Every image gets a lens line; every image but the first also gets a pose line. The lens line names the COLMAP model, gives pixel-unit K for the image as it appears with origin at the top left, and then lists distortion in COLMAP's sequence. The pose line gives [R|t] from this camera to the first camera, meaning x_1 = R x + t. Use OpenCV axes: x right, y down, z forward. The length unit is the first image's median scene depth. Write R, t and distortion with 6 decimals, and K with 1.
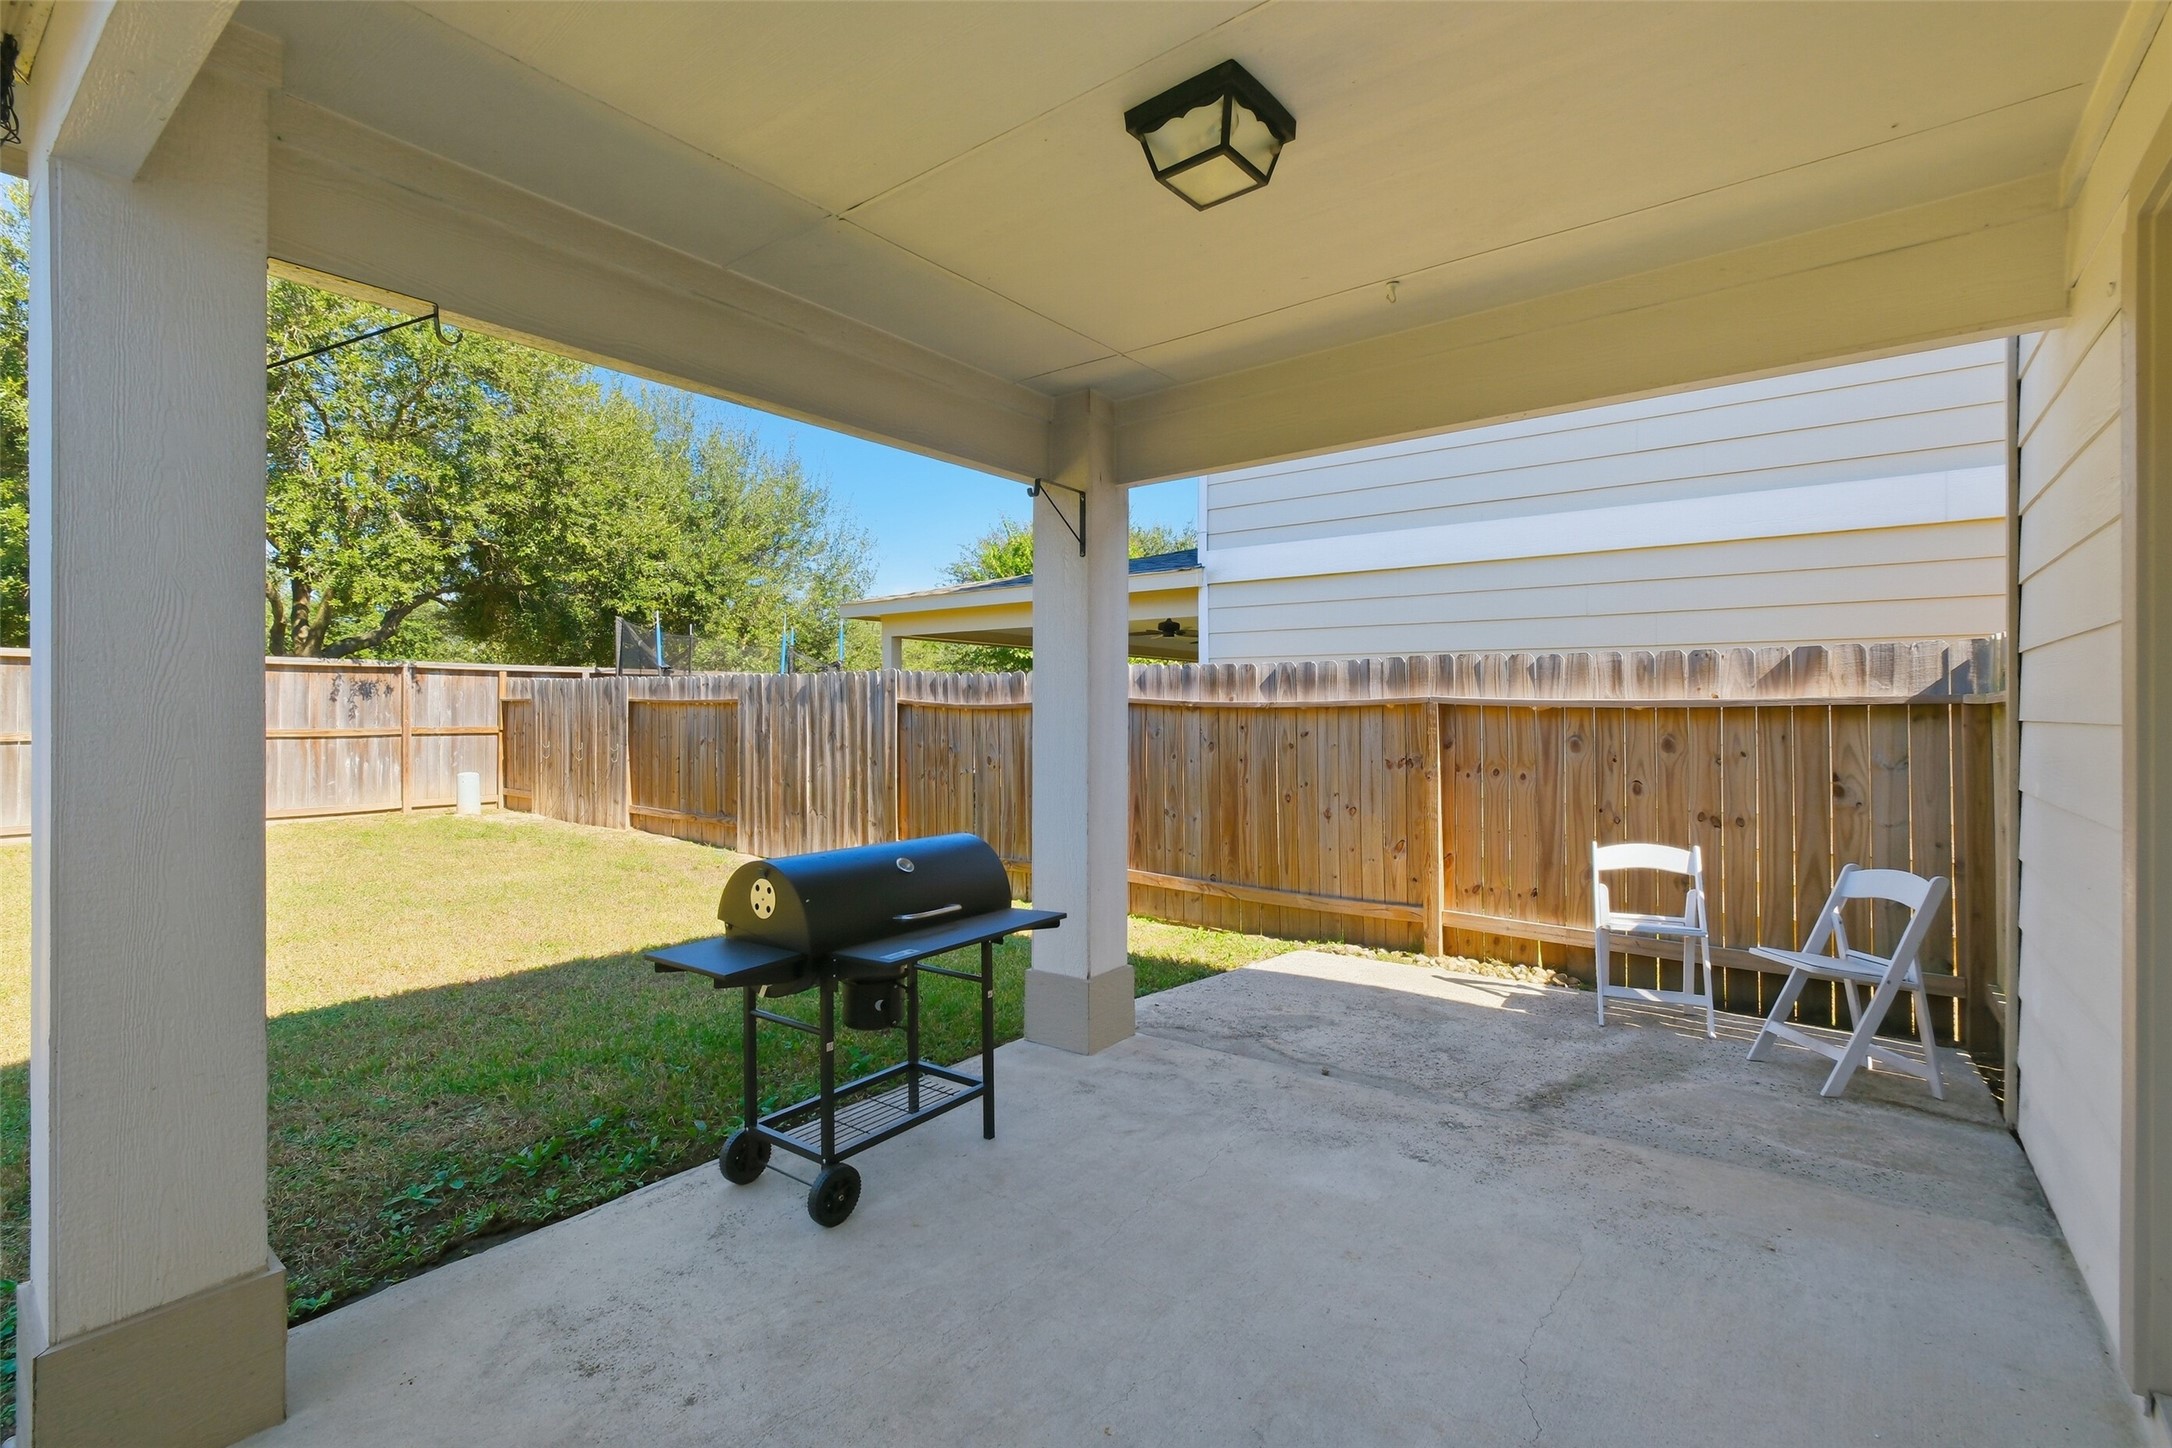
lens RADIAL K [[971.7, 0, 1094.7], [0, 971.7, 717.5], [0, 0, 1]] dist [-0.001715, 0.000145]
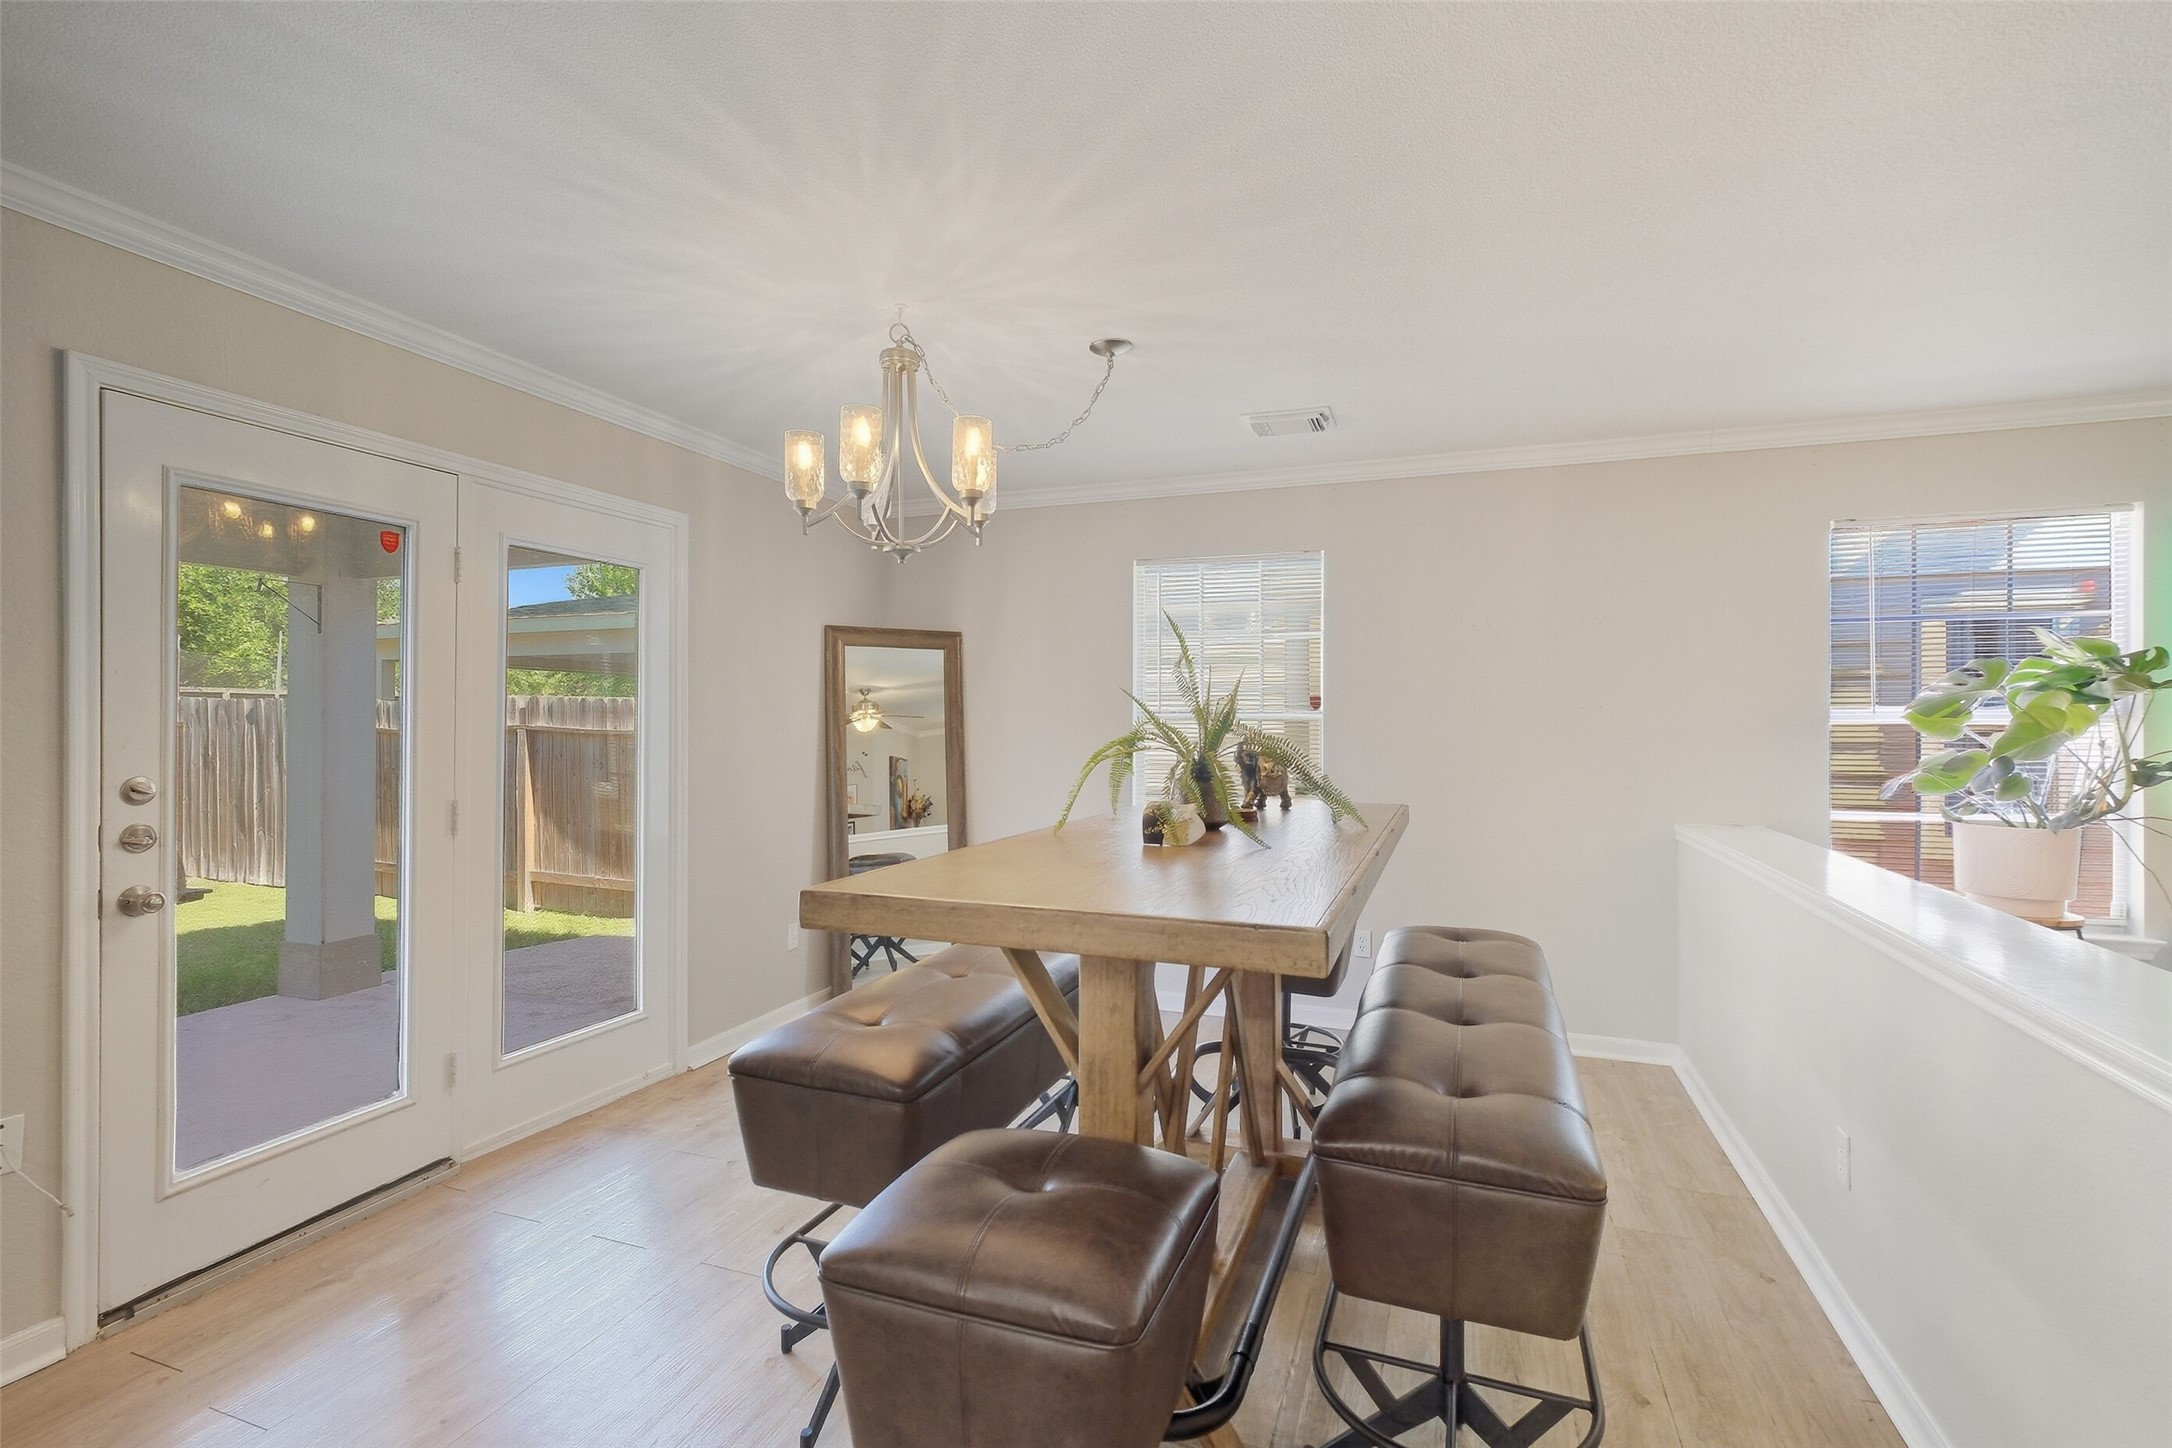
lens RADIAL K [[971.7, 0, 1094.7], [0, 971.7, 717.5], [0, 0, 1]] dist [-0.001715, 0.000145]
pose [[0.954513, 0.003115, 0.298152, 0.209818], [0.000418, 0.999930, -0.011784, -0.010470], [-0.298168, 0.011373, 0.954446, -0.209624]]
